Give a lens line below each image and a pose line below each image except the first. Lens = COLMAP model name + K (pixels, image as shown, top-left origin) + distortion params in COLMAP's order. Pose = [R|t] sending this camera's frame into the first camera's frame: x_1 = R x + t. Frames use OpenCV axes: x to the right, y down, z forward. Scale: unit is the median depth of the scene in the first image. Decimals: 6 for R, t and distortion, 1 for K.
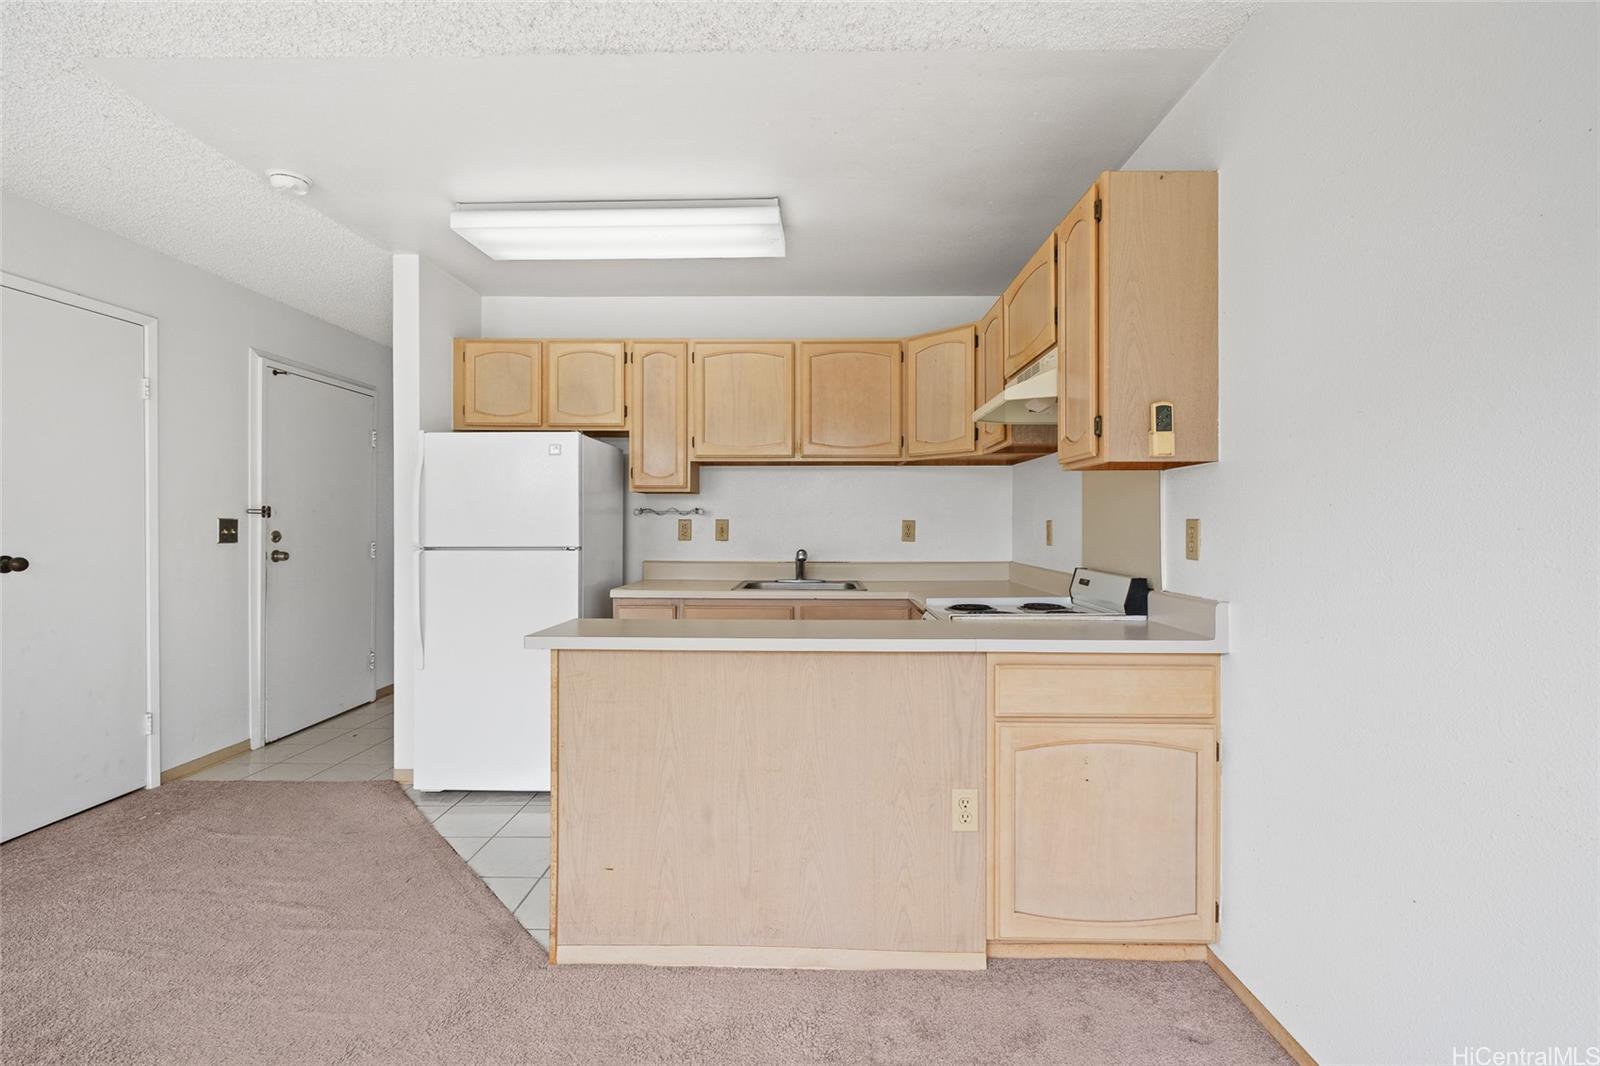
lens RADIAL K [[688.7, 0, 797.6], [0, 688.7, 528.2], [0, 0, 1]] dist [0.012597, -0.000540]
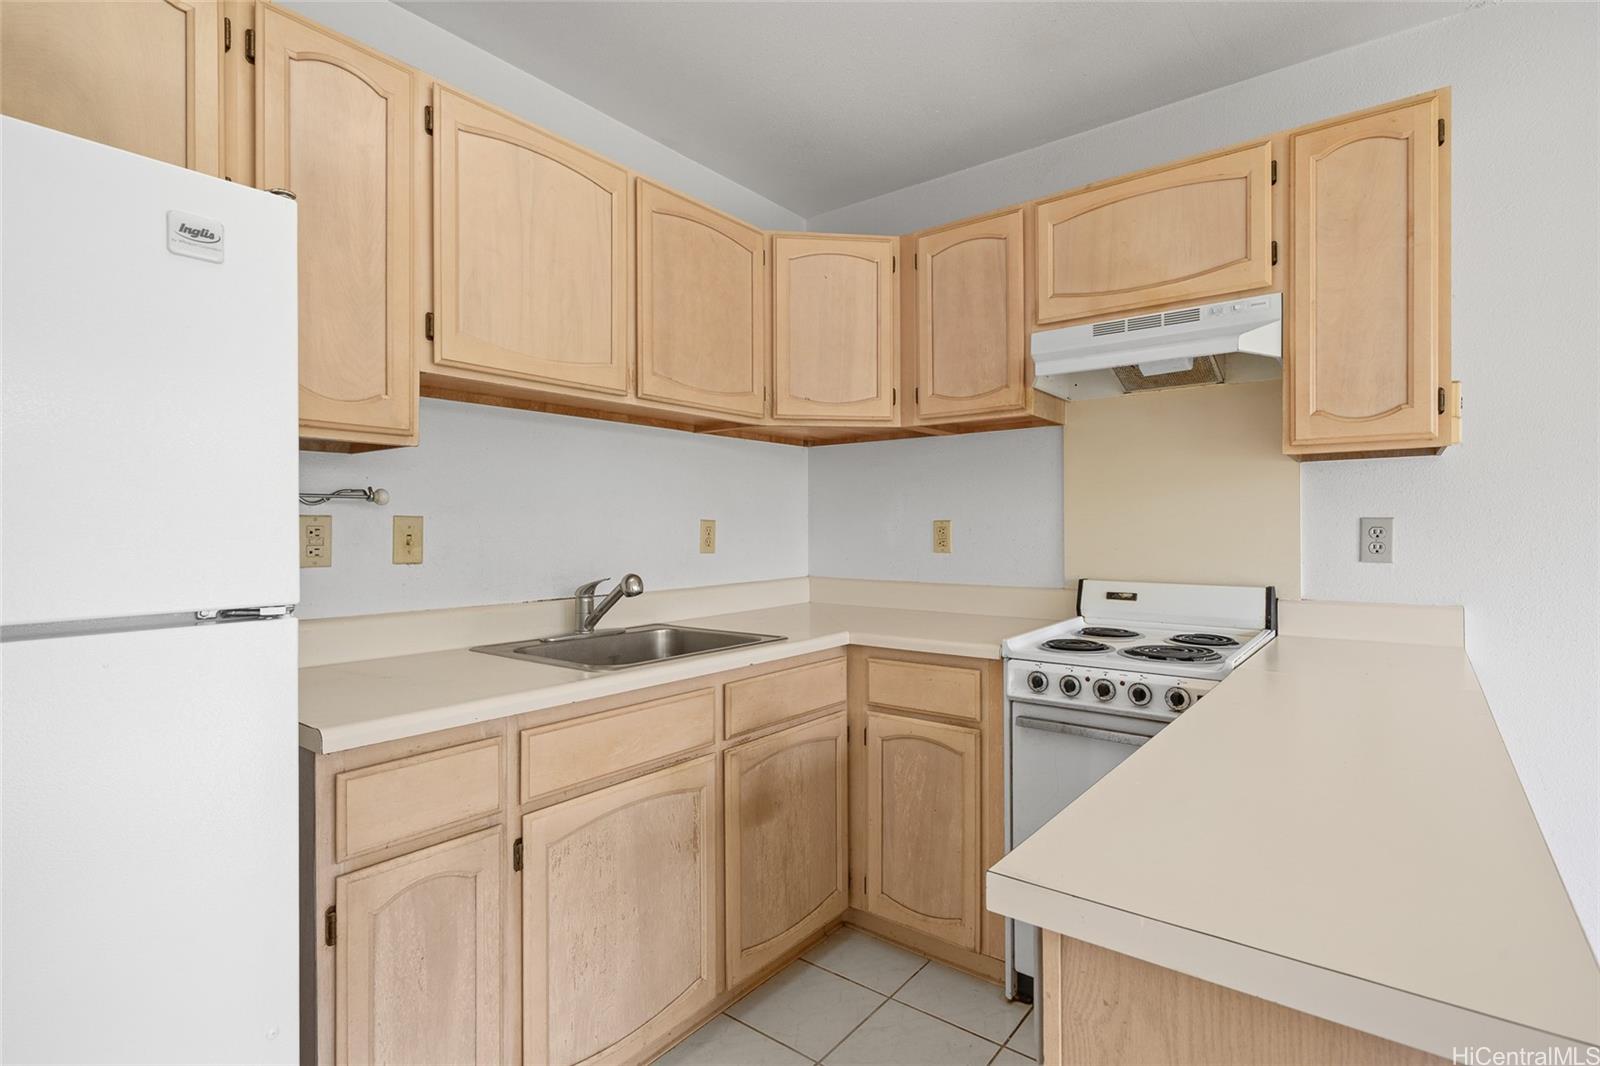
lens RADIAL K [[753.9, 0, 820.4], [0, 753.9, 542.4], [0, 0, 1]] dist [-0.015919, 0.000173]
pose [[0.612095, -0.019966, 0.790532, -0.421269], [0.007929, 0.999786, 0.019112, -0.003405], [-0.790744, -0.005430, 0.612122, 0.626200]]
